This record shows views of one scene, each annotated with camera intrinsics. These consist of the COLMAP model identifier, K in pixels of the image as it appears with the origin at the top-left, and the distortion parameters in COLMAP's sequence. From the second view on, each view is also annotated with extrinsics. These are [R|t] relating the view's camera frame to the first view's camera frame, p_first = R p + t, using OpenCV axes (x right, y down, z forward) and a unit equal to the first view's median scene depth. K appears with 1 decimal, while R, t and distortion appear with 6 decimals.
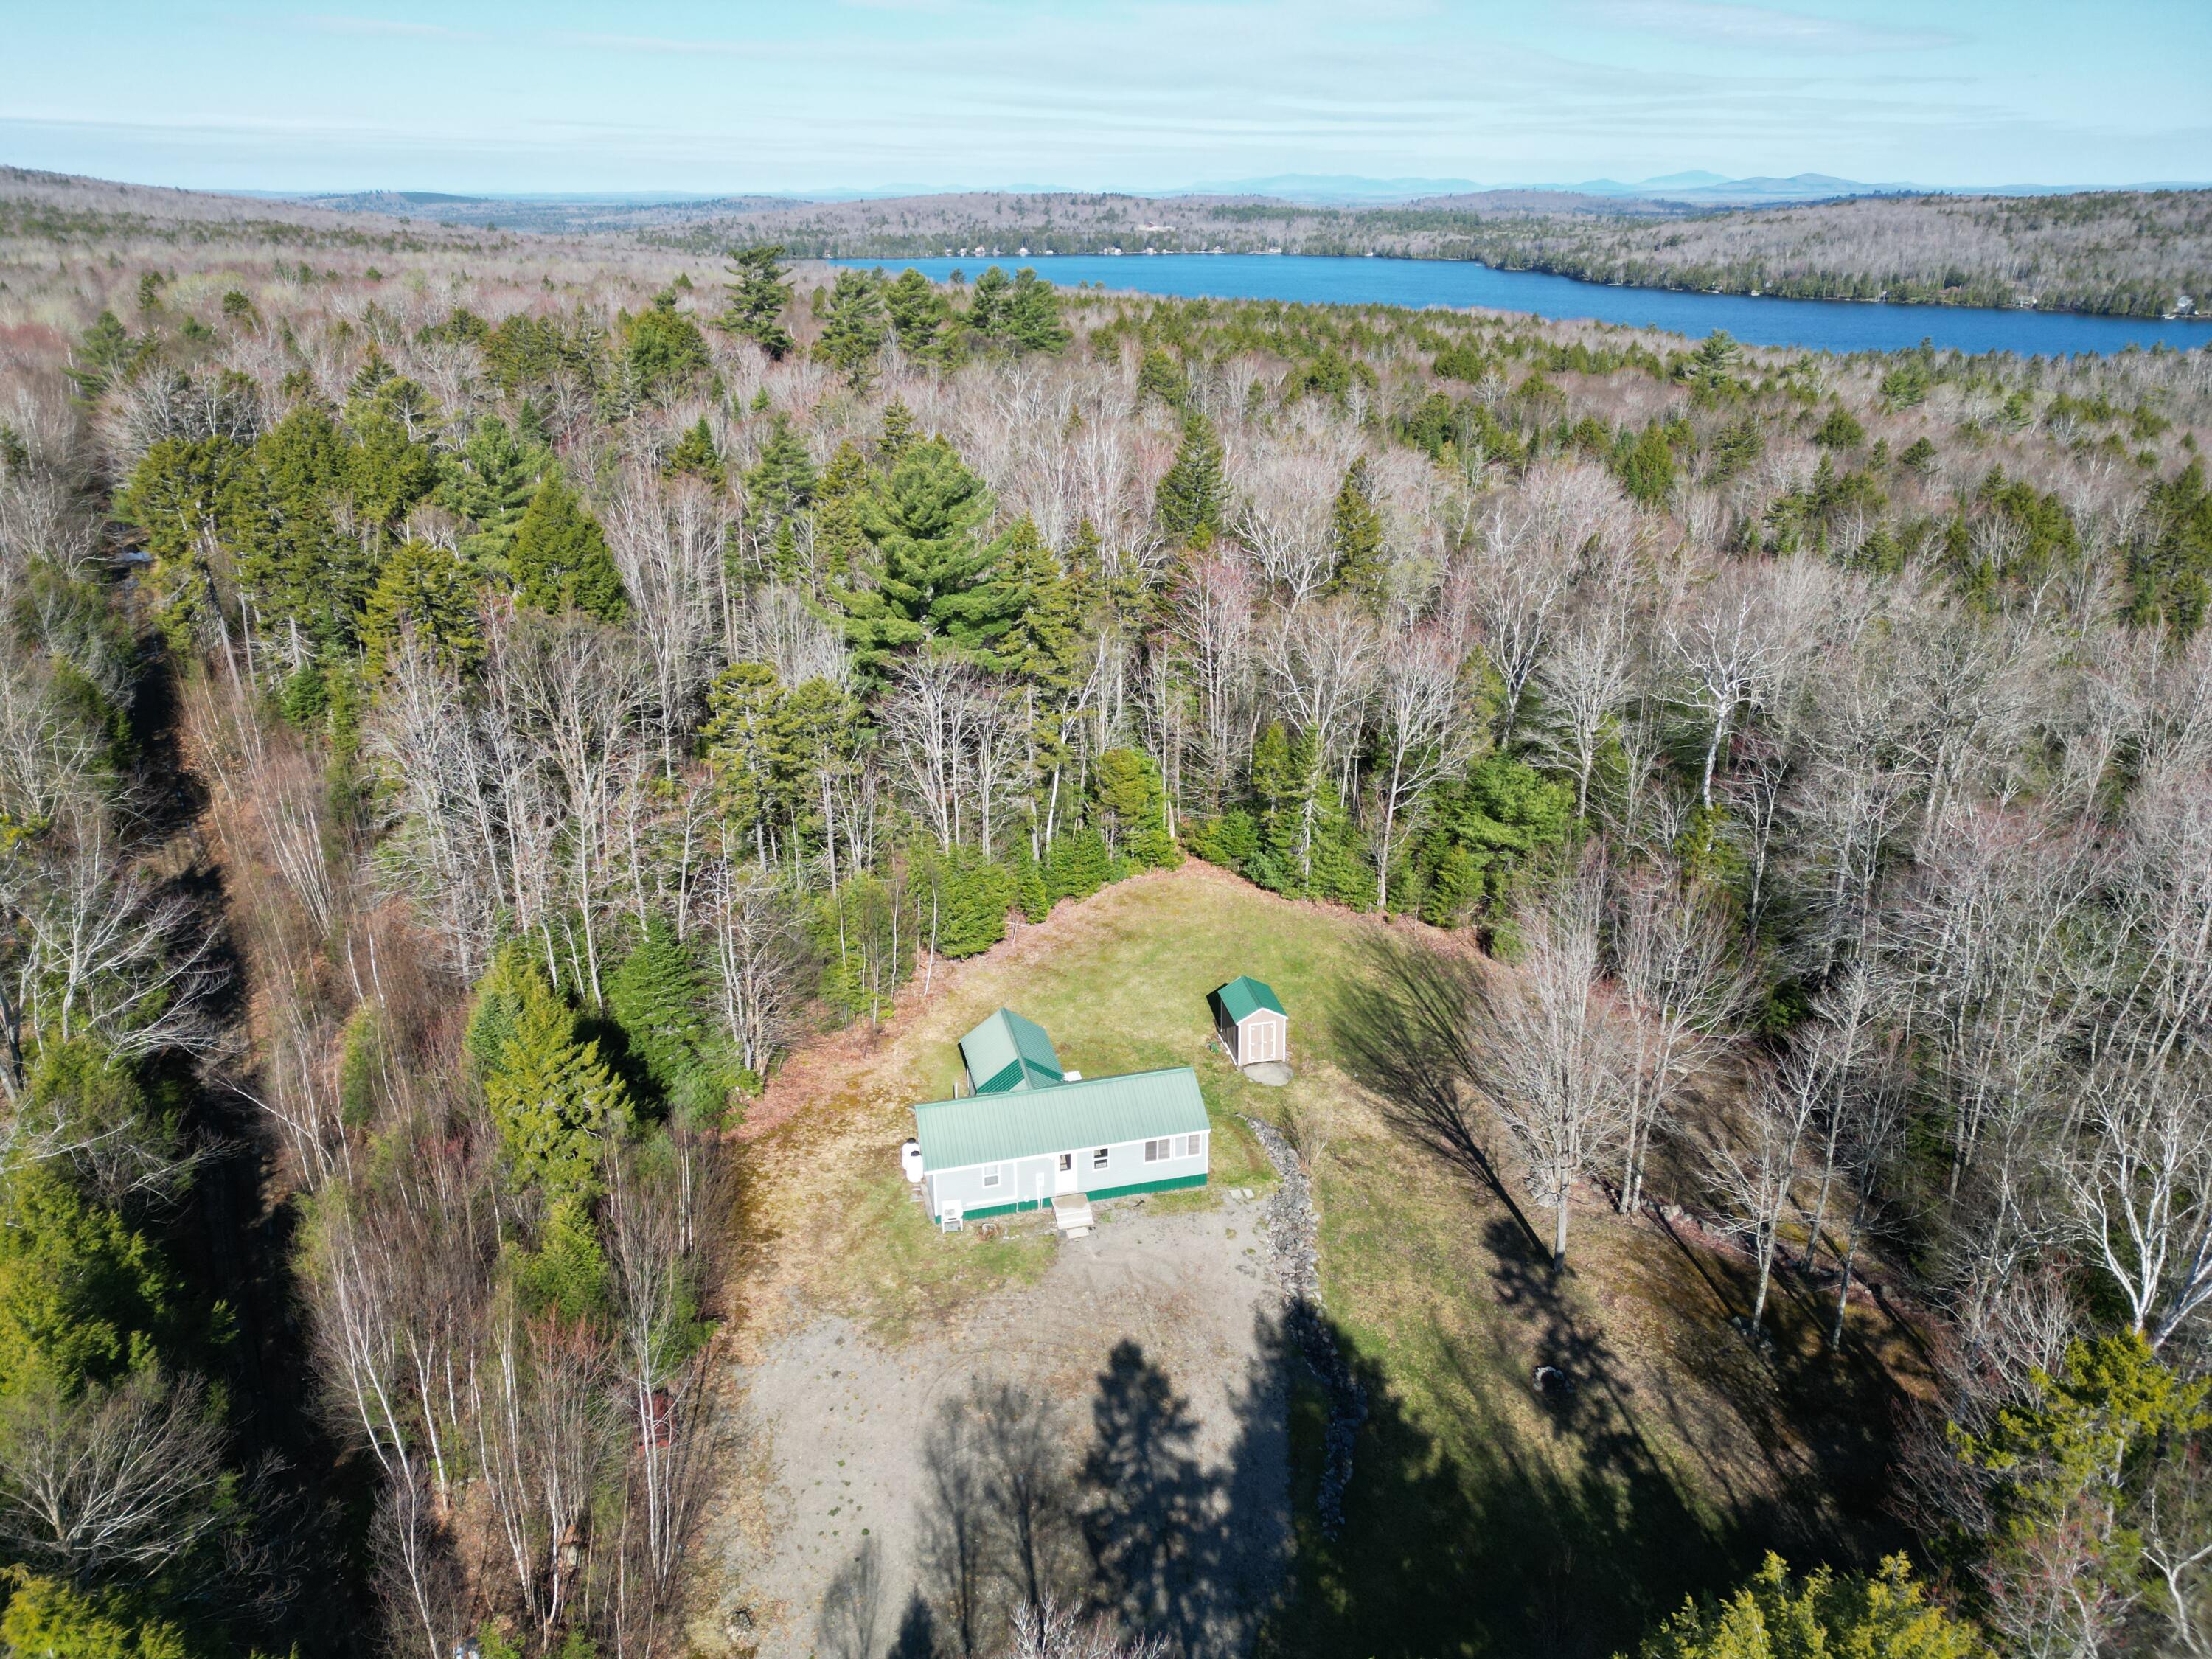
lens RADIAL K [[1539.4, 0, 1106.5], [0, 1539.4, 821.0], [0, 0, 1]] dist [0.100527, -0.114648]
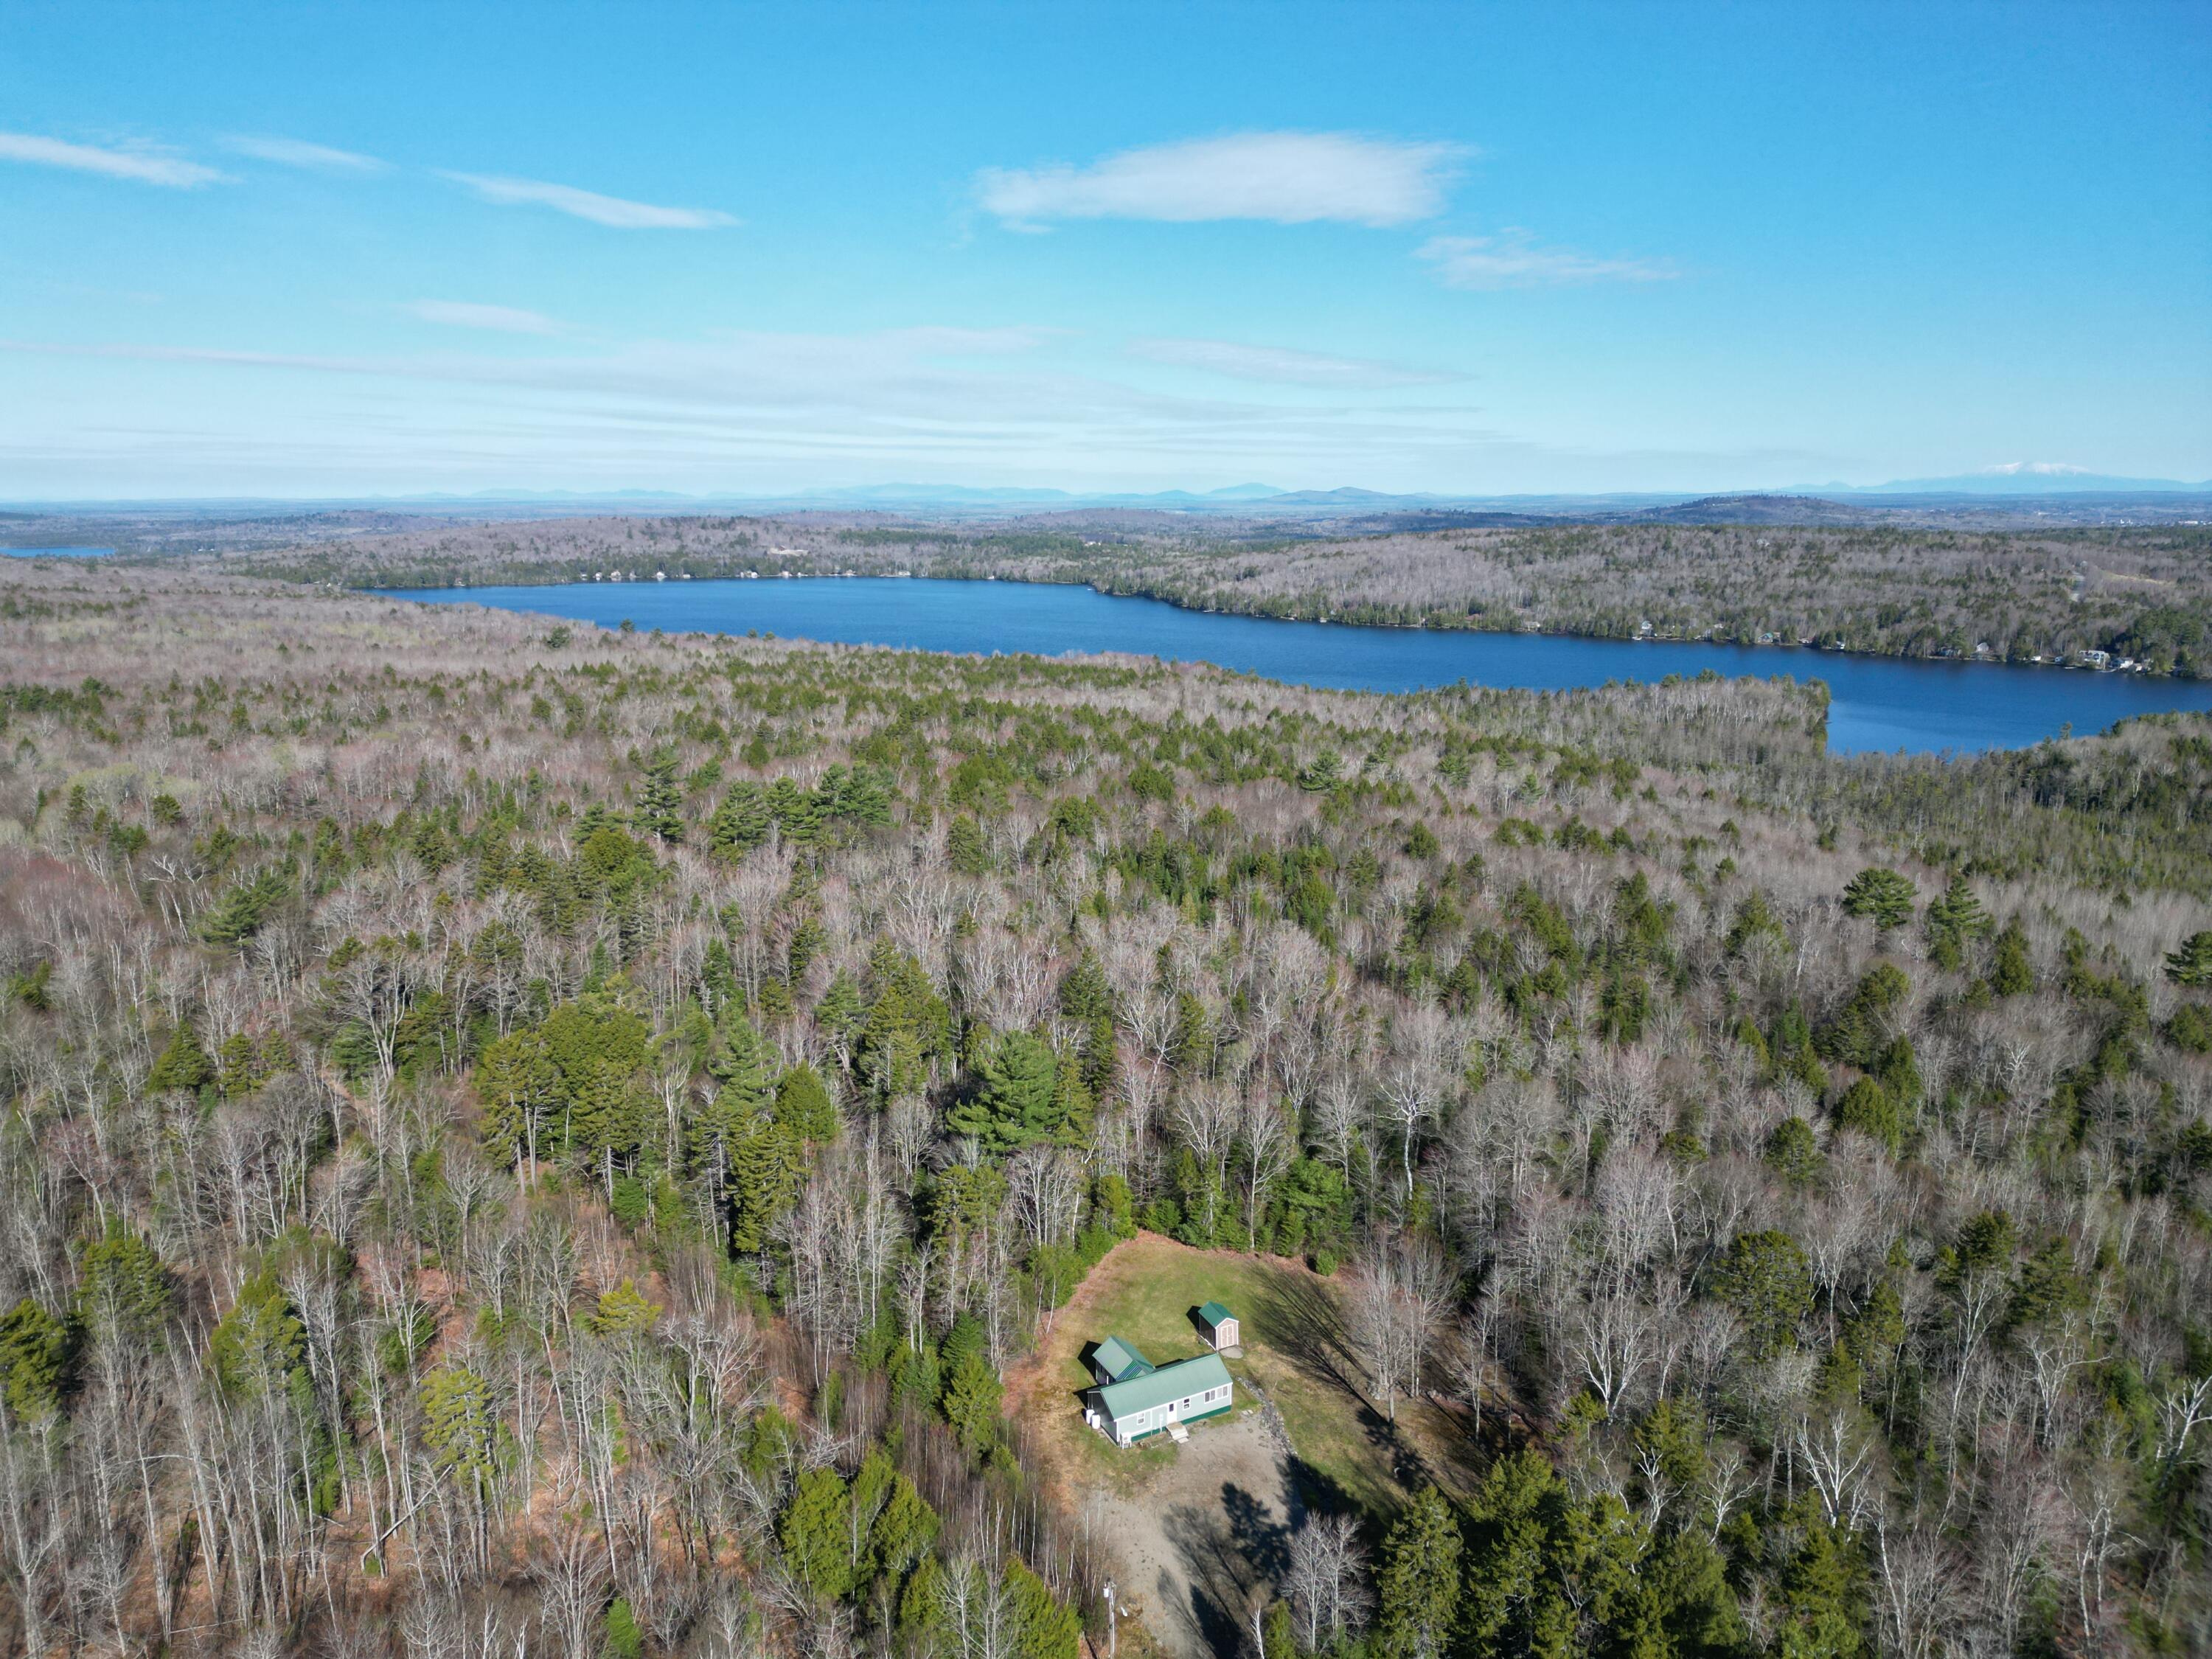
lens RADIAL K [[1539.4, 0, 1106.5], [0, 1539.4, 821.0], [0, 0, 1]] dist [0.100527, -0.114648]
pose [[0.970857, -0.051503, 0.234058, -0.402164], [0.091781, 0.982081, -0.164602, -0.158703], [-0.221387, 0.181287, 0.958187, -0.825903]]
